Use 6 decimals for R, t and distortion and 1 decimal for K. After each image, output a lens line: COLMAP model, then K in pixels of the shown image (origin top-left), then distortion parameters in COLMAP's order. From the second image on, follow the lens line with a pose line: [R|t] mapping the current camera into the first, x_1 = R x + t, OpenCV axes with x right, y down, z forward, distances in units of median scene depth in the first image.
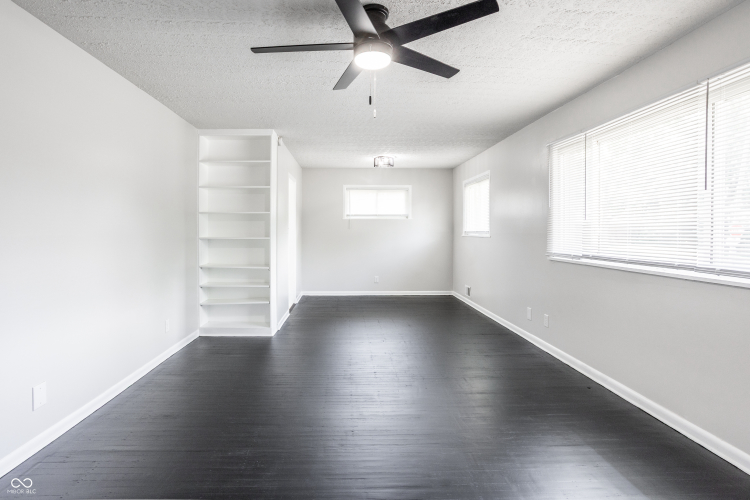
lens RADIAL K [[396.8, 0, 356.9], [0, 396.8, 233.6], [0, 0, 1]] dist [-0.038761, 0.000721]
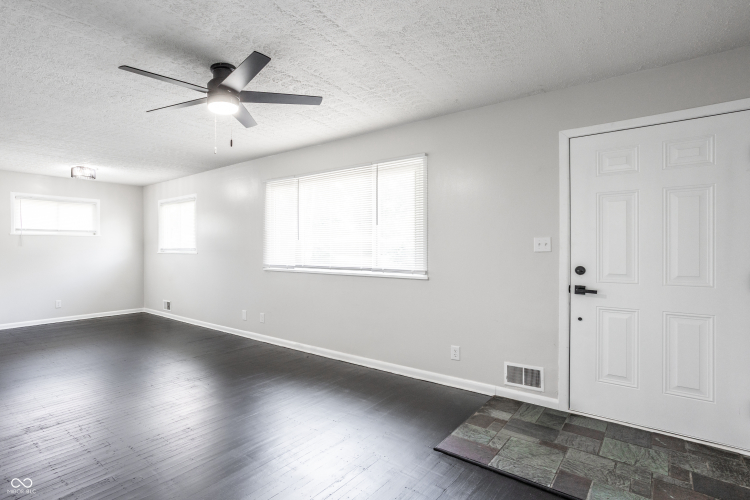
lens RADIAL K [[384.0, 0, 345.7], [0, 384.0, 248.4], [0, 0, 1]] dist [-0.064568, 0.000183]
pose [[0.639433, -0.002708, 0.768842, -0.258536], [0.006875, 0.999974, -0.002195, -0.001280], [-0.768816, 0.006689, 0.639435, -0.012189]]
